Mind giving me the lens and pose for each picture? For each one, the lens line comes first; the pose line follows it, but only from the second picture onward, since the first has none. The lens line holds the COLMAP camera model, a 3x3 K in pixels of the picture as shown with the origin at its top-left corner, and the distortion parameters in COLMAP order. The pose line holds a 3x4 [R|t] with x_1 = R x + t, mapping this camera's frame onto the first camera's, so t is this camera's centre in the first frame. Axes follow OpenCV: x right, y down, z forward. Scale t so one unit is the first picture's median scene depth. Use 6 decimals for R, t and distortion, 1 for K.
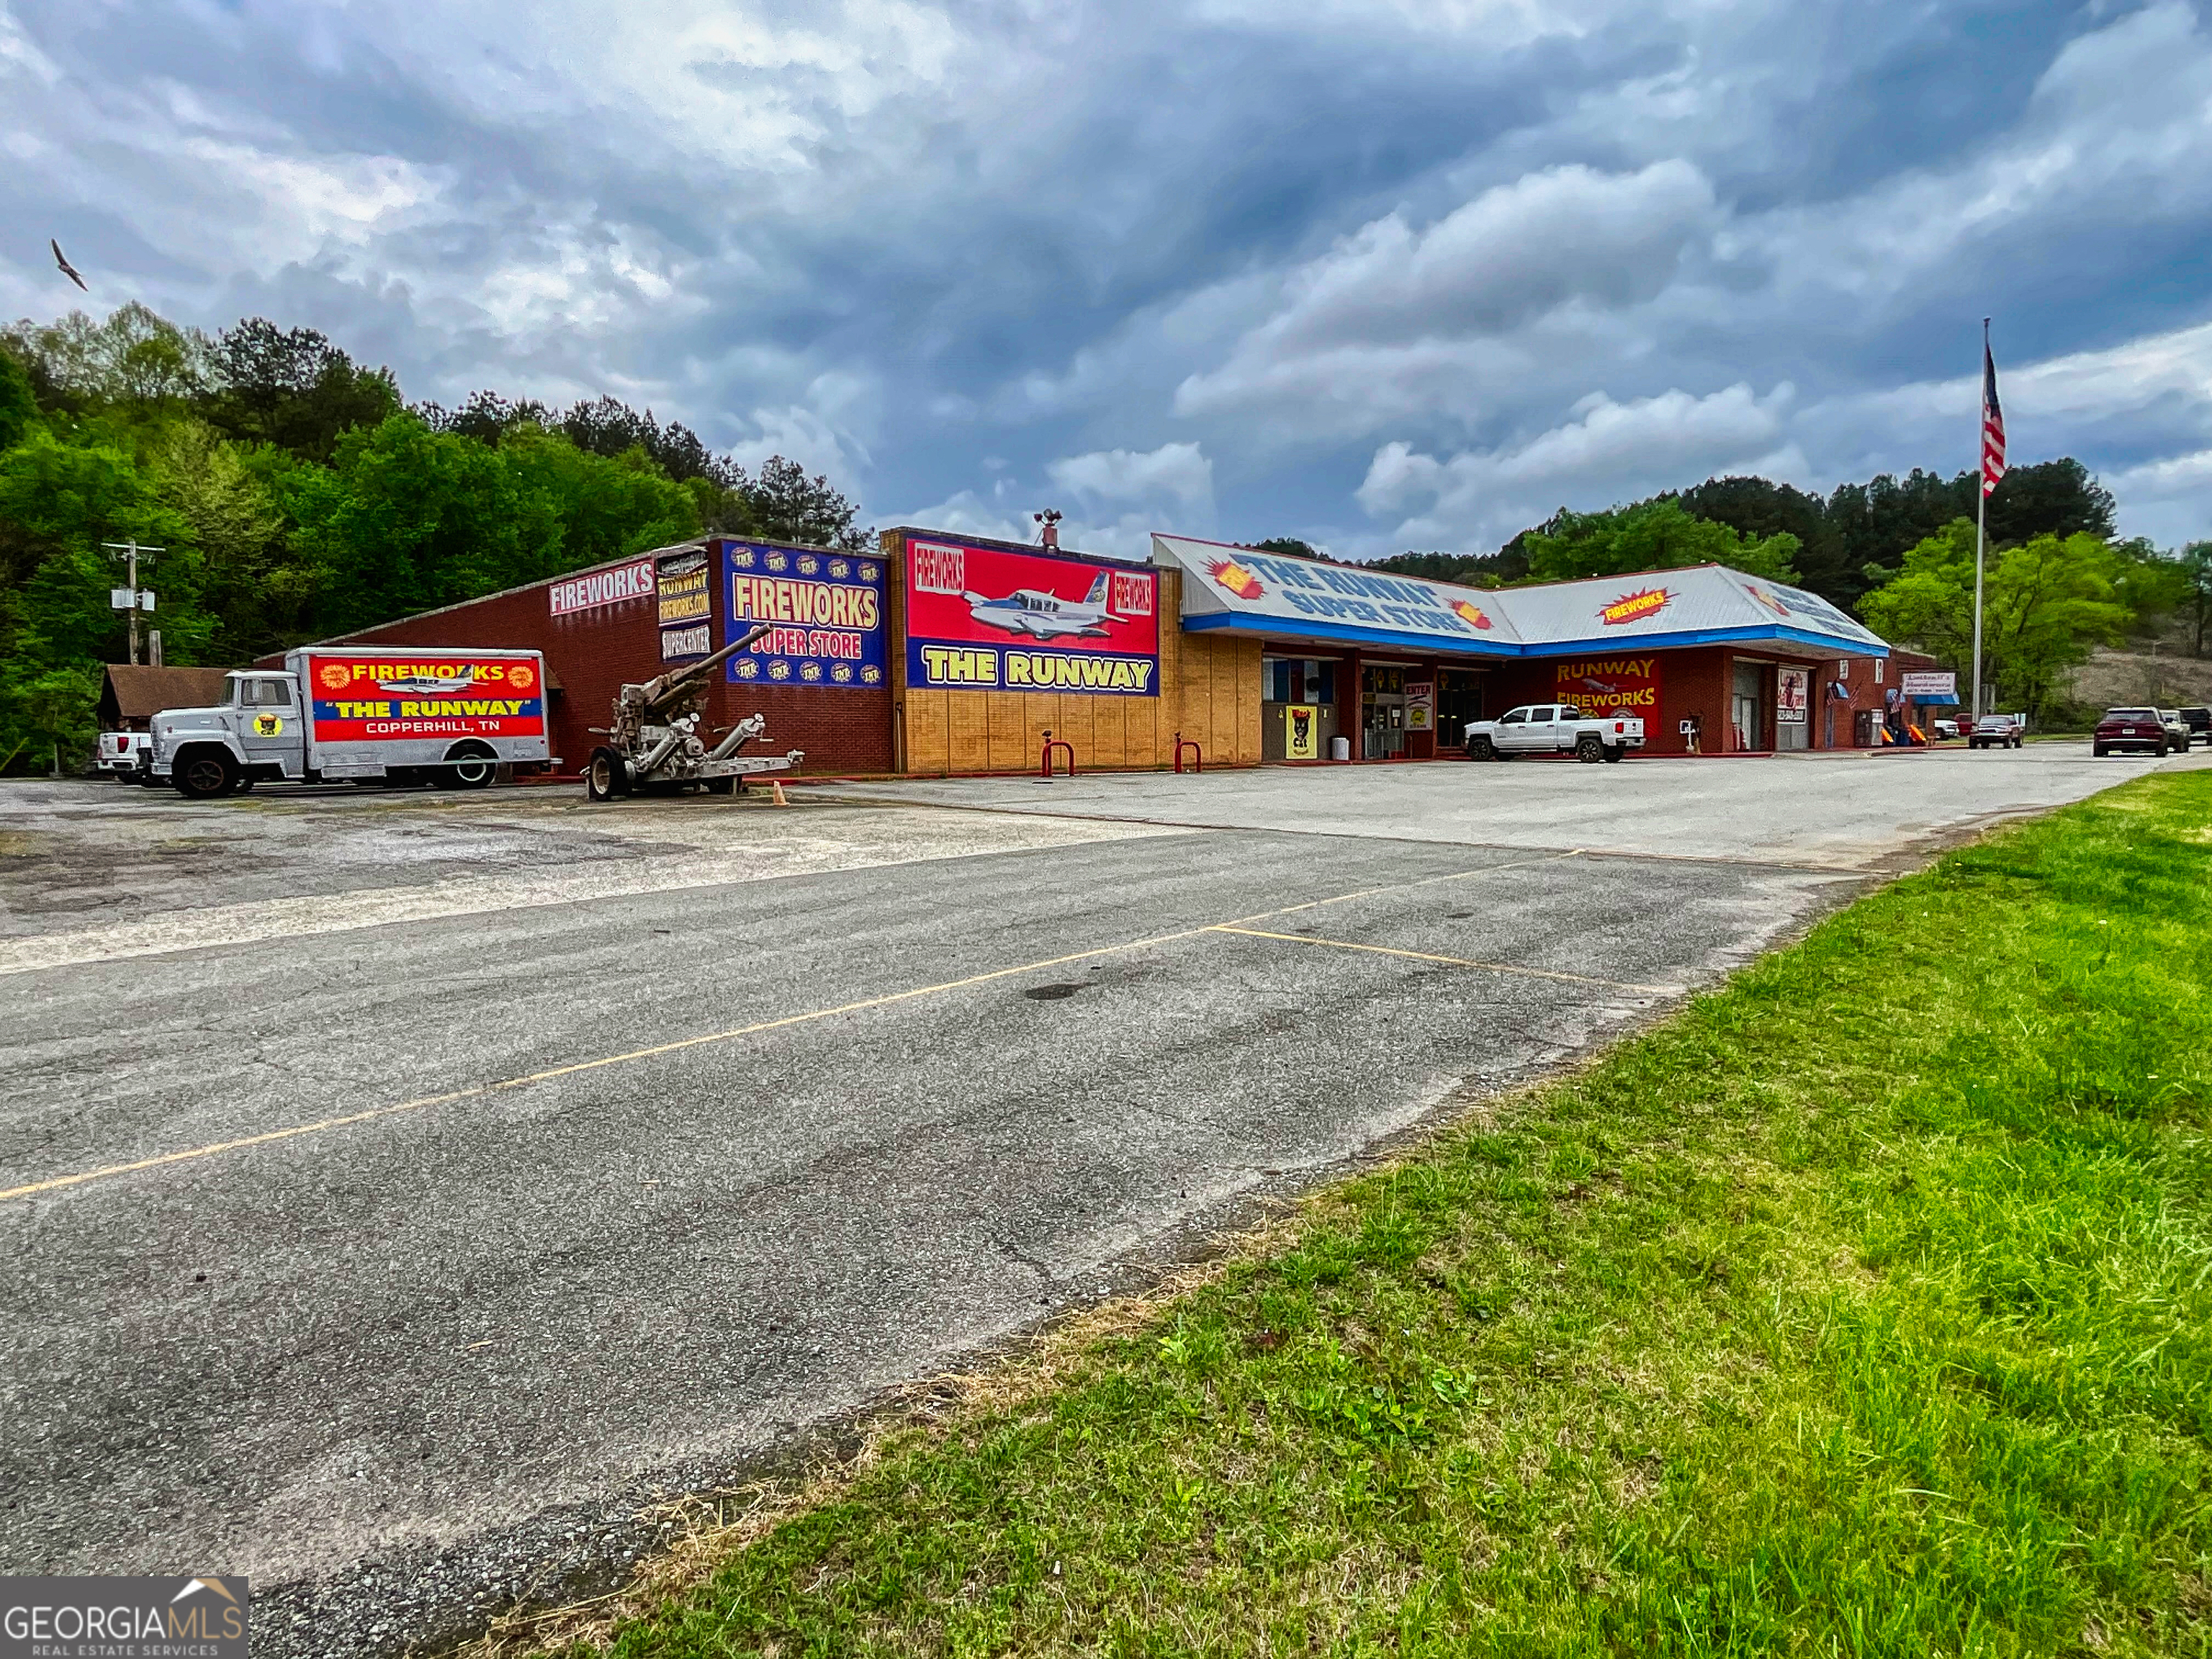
lens RADIAL K [[1192.4, 0, 1099.3], [0, 1192.4, 828.5], [0, 0, 1]] dist [0.000289, 0.000820]
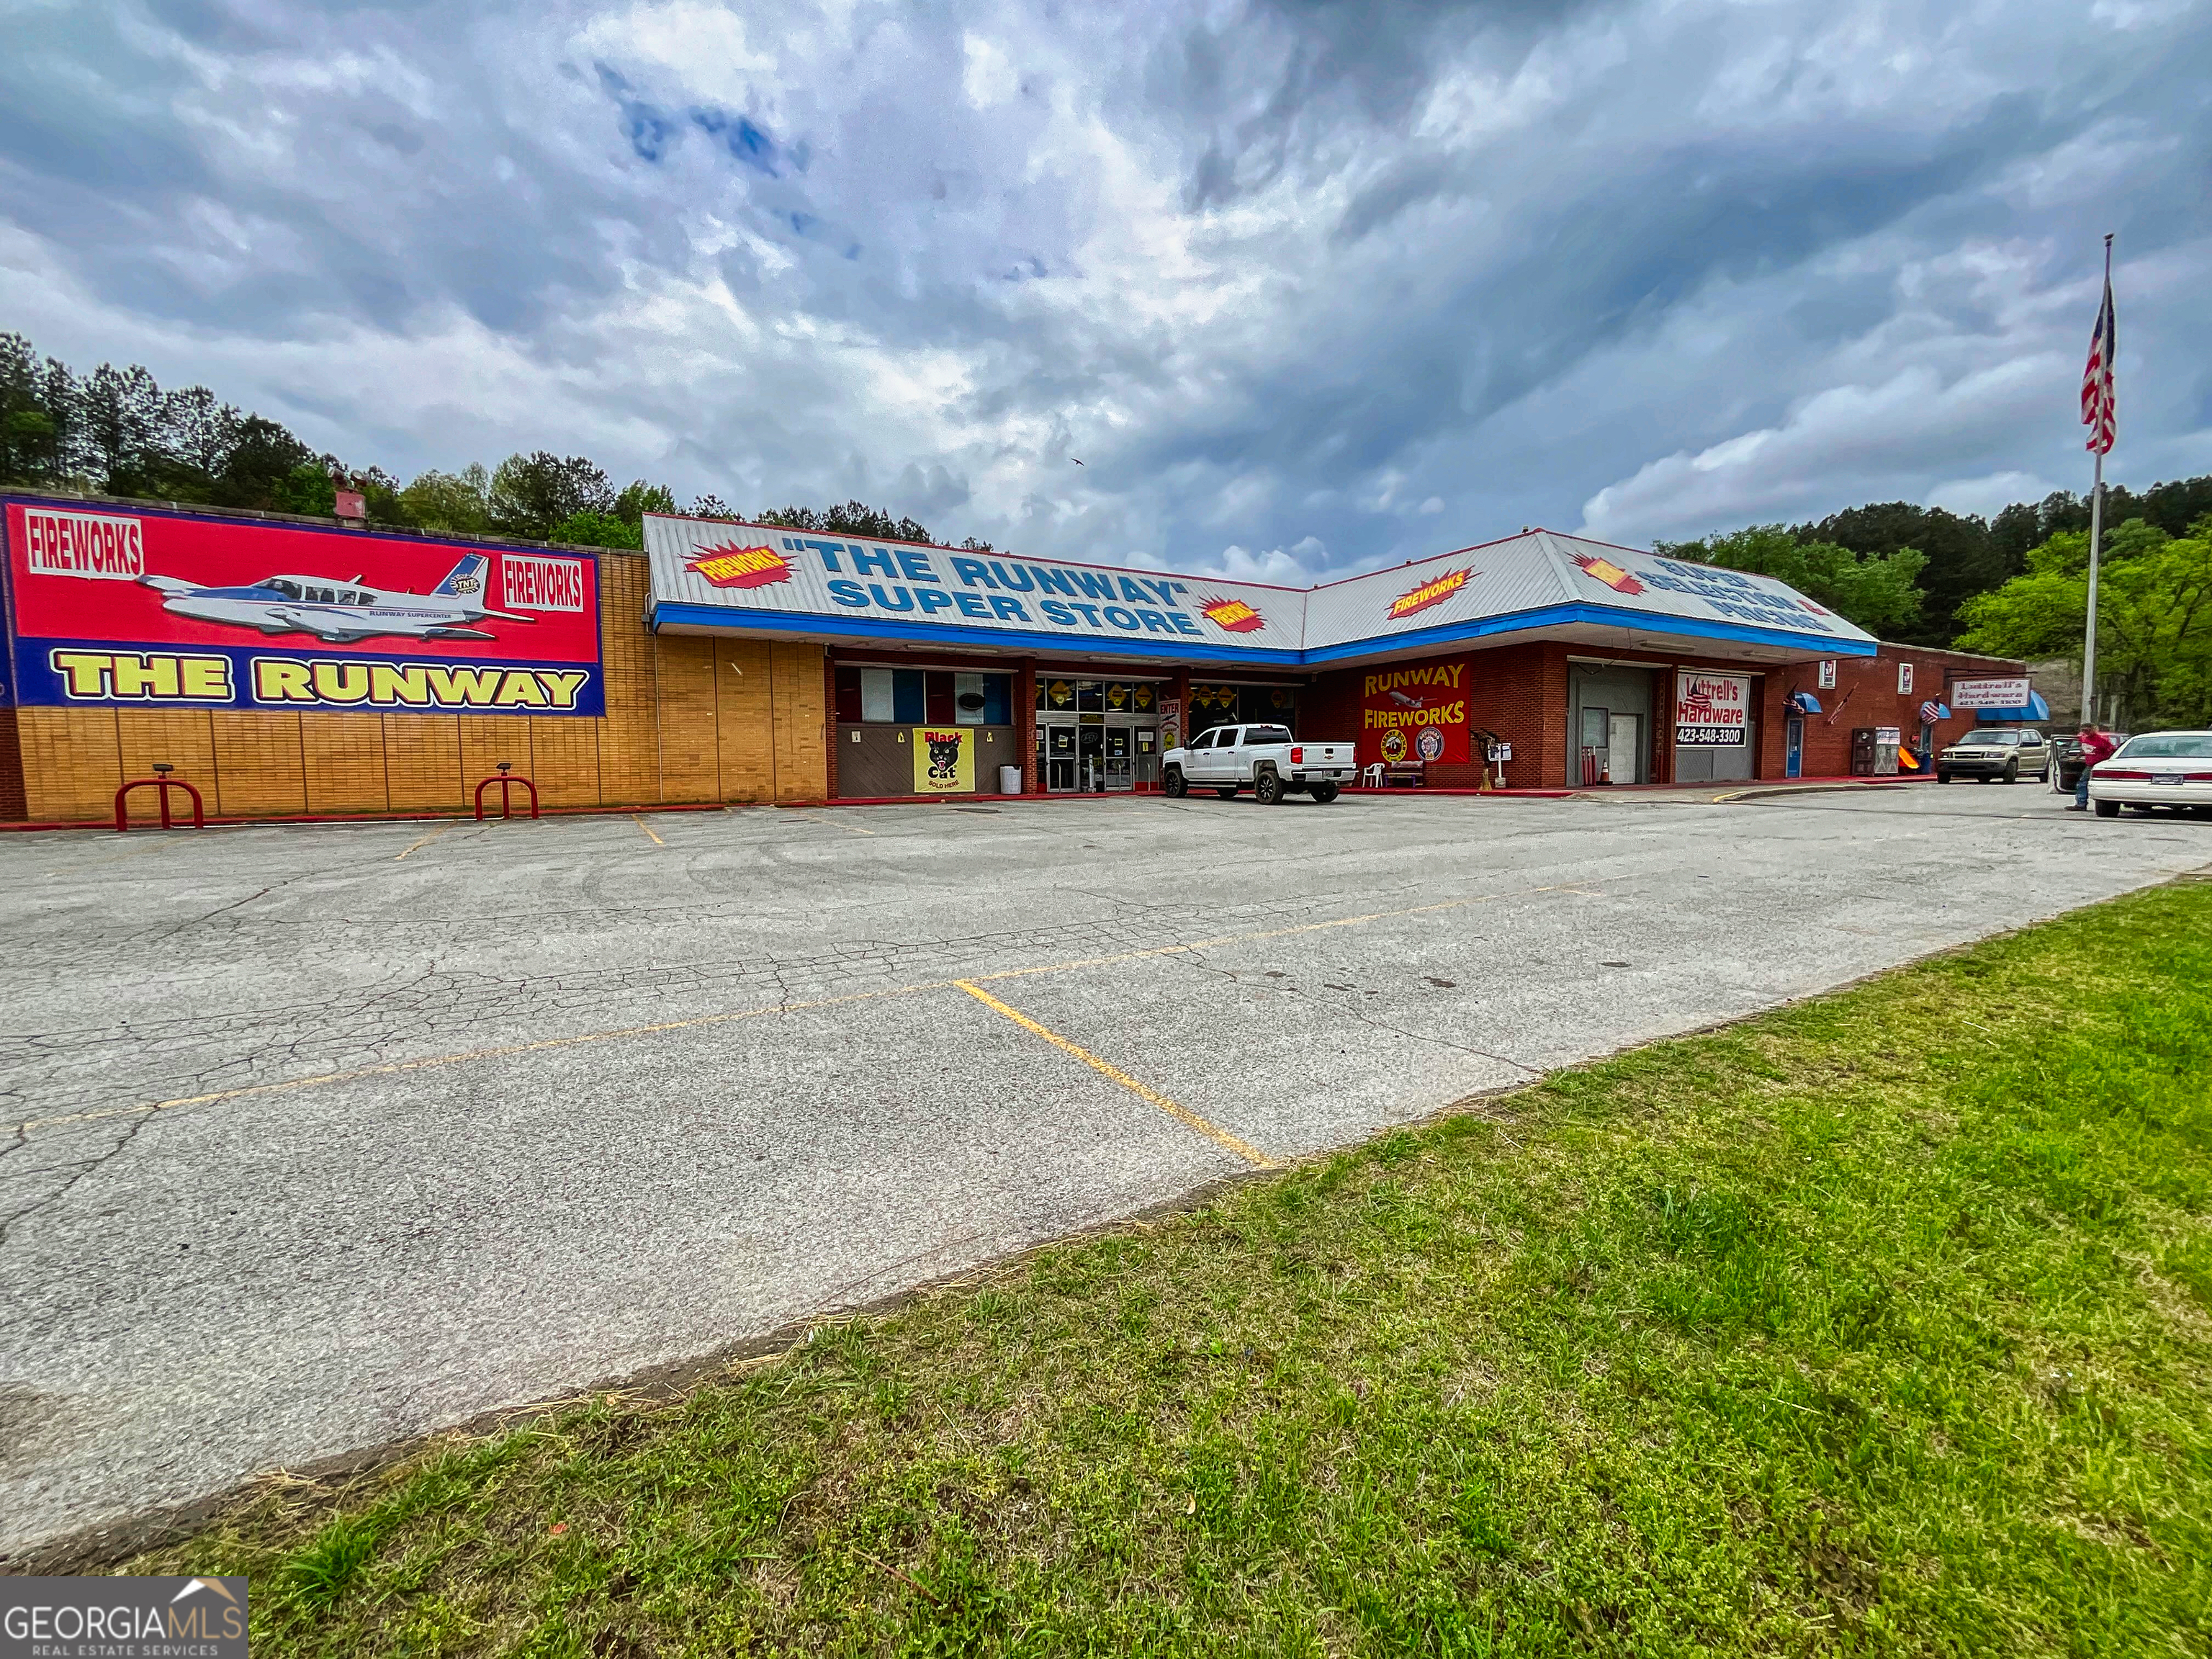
lens RADIAL K [[889.1, 0, 1095.3], [0, 889.1, 826.5], [0, 0, 1]] dist [0.002030, -0.000703]
pose [[0.966465, 0.020322, -0.255994, 0.564104], [-0.019614, 0.999793, 0.005319, -0.052999], [0.256049, -0.000120, 0.966664, 0.572272]]
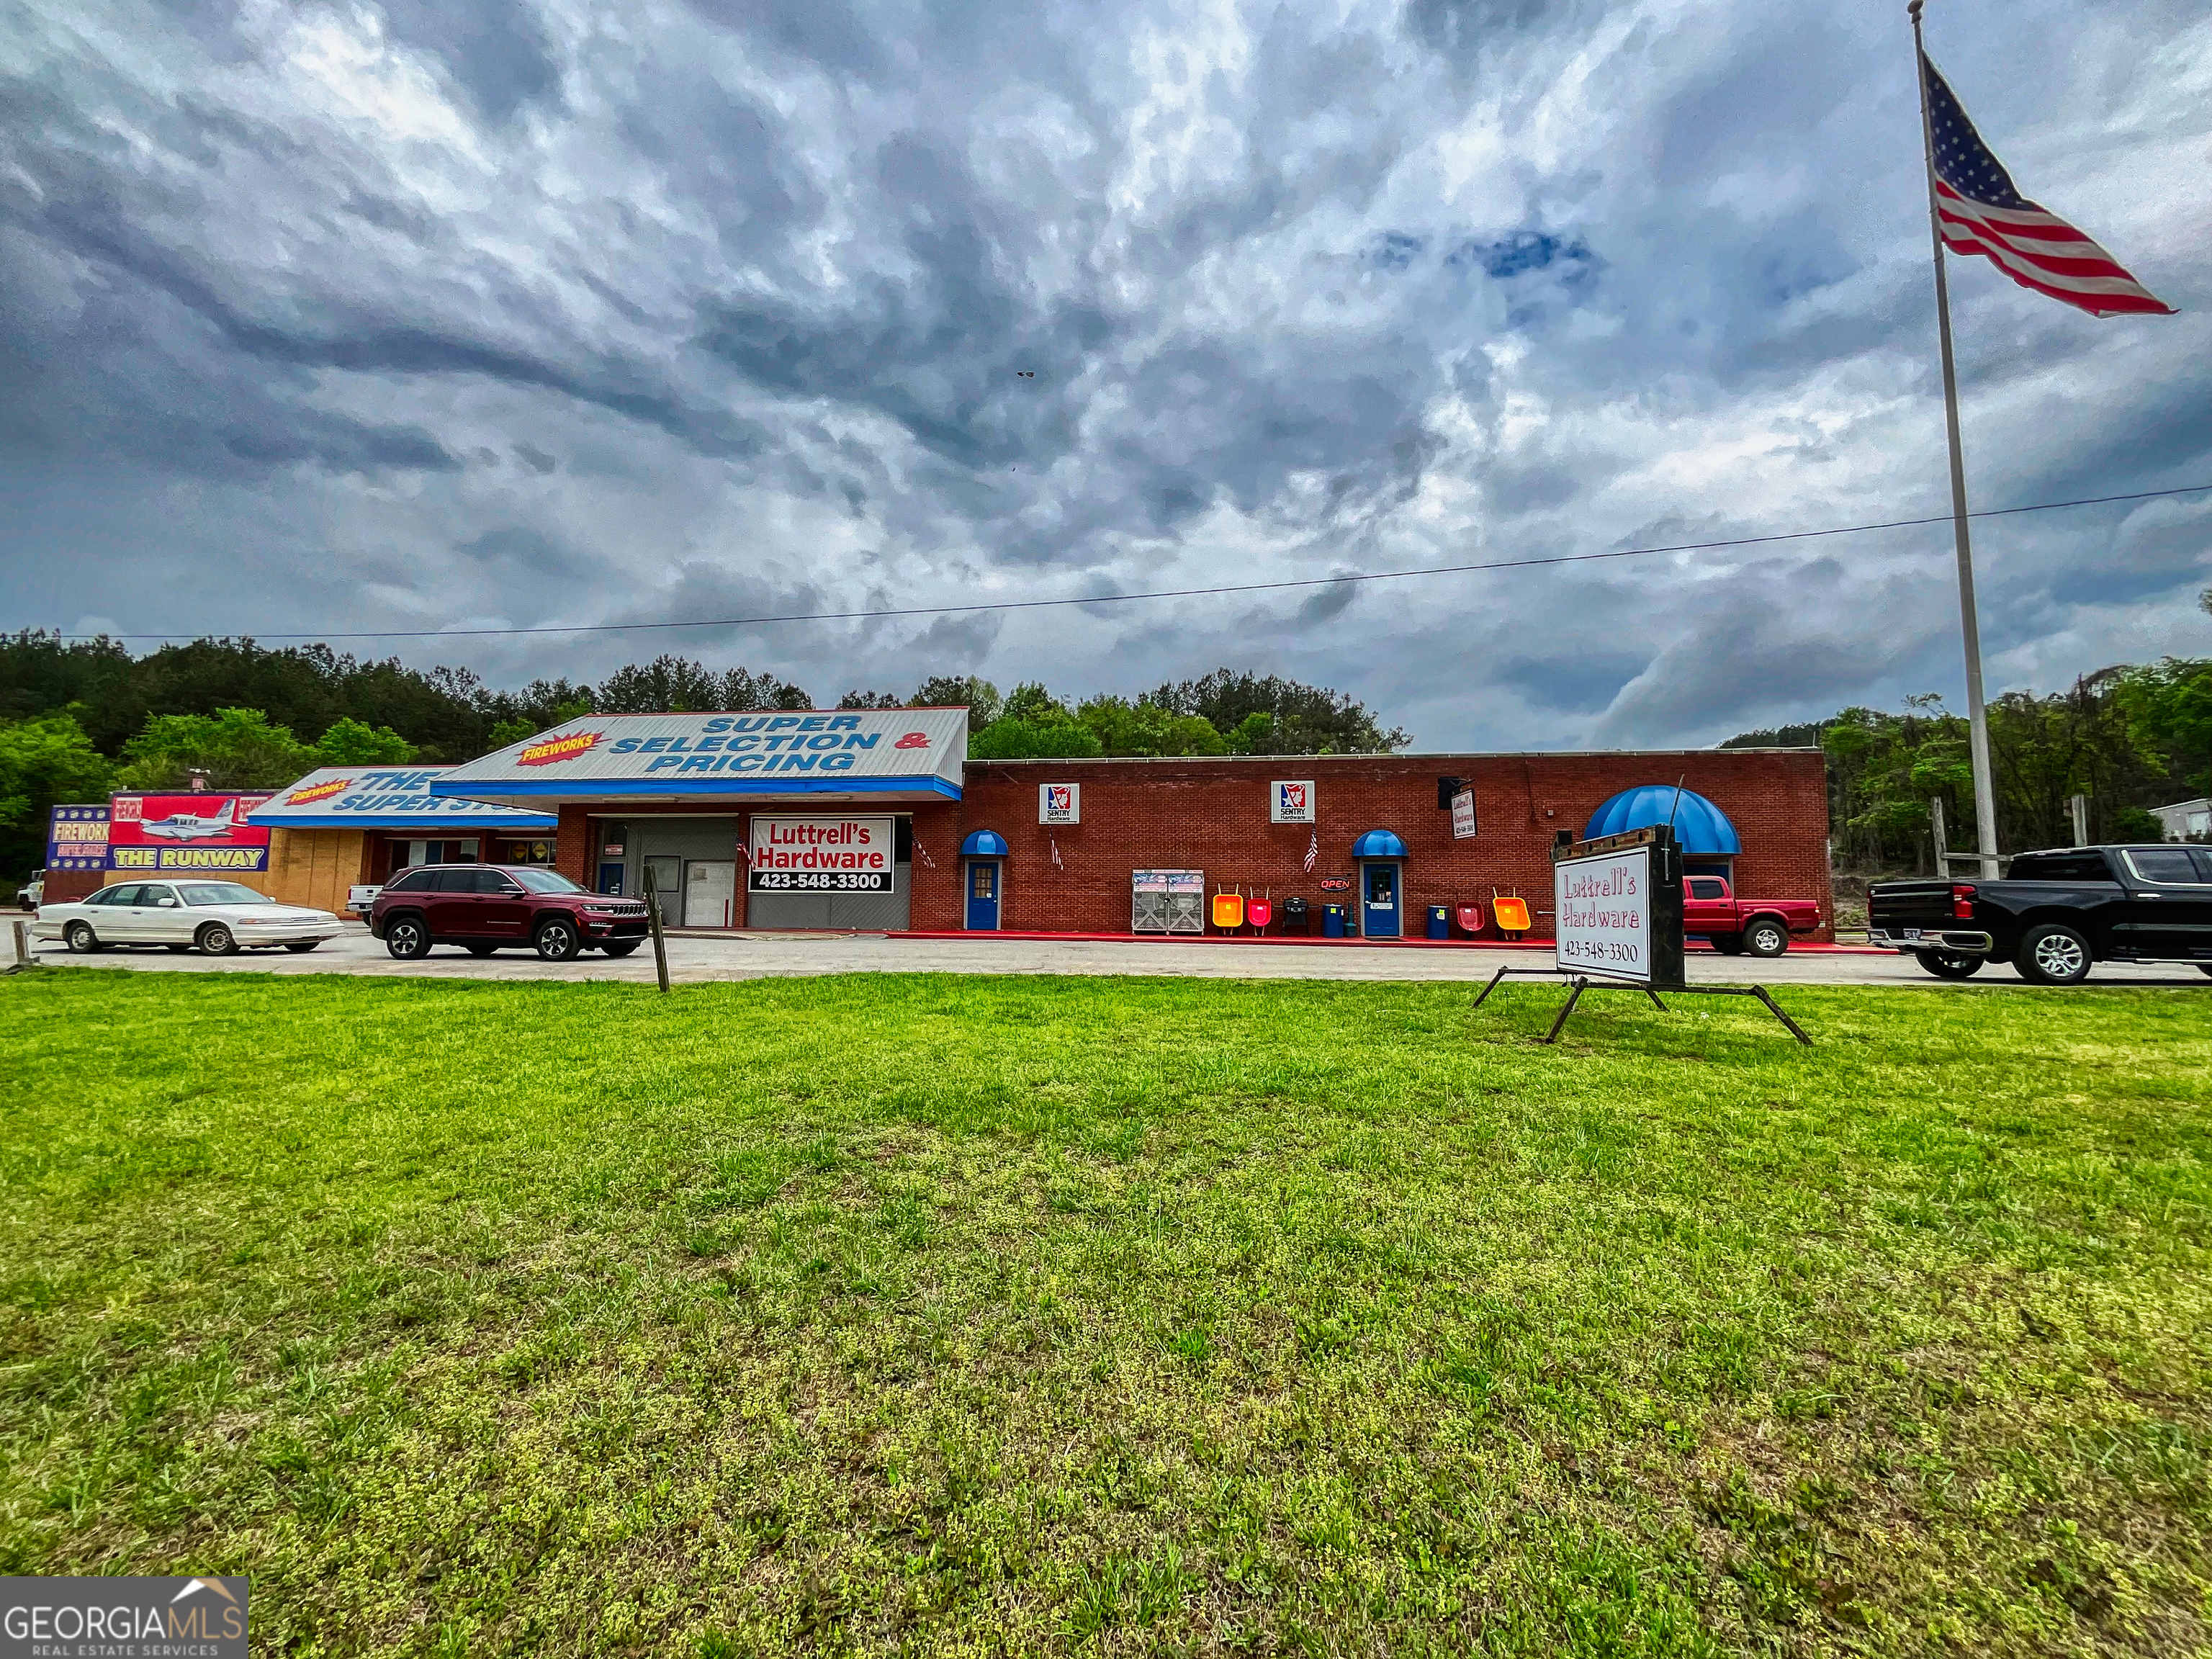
lens RADIAL K [[889.1, 0, 1114.0], [0, 889.1, 828.8], [0, 0, 1]] dist [0.002030, -0.000703]
pose [[0.574796, -0.047864, -0.816896, 1.814217], [-0.072724, 0.991350, -0.109256, -0.131681], [0.815059, 0.122208, 0.566343, 1.365388]]
